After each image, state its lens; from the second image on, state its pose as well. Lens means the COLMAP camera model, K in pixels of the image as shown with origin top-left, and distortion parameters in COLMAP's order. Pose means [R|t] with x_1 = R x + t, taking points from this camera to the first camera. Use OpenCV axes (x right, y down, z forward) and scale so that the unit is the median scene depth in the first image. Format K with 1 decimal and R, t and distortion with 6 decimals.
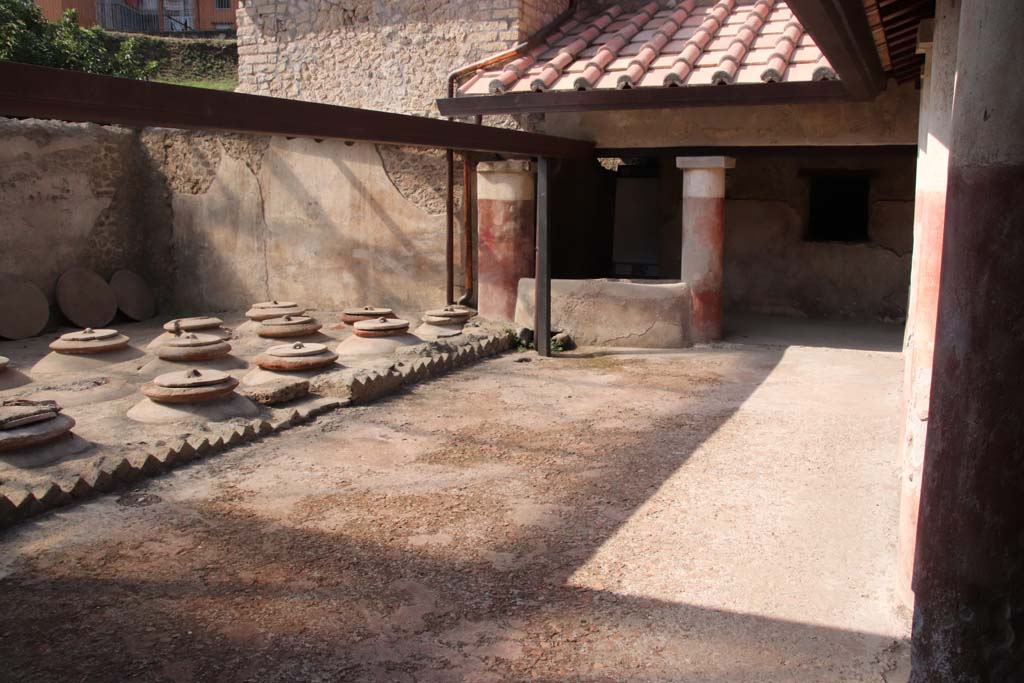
lens RADIAL K [[889.3, 0, 512.5], [0, 889.3, 343.9], [0, 0, 1]] dist [-0.122326, 0.114834]
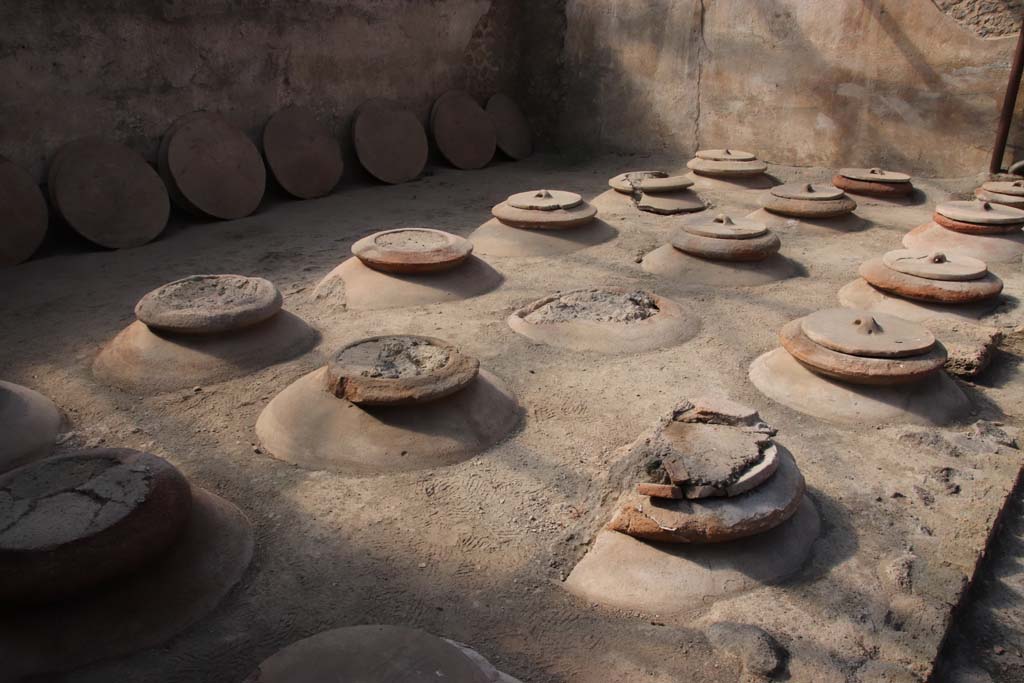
lens RADIAL K [[889.3, 0, 506.3], [0, 889.3, 345.4], [0, 0, 1]] dist [-0.122326, 0.114834]
pose [[0.964896, 0.100166, -0.242780, -0.244349], [-0.048868, 0.976744, 0.208764, -0.032194], [0.258045, -0.189571, 0.947352, 0.214514]]
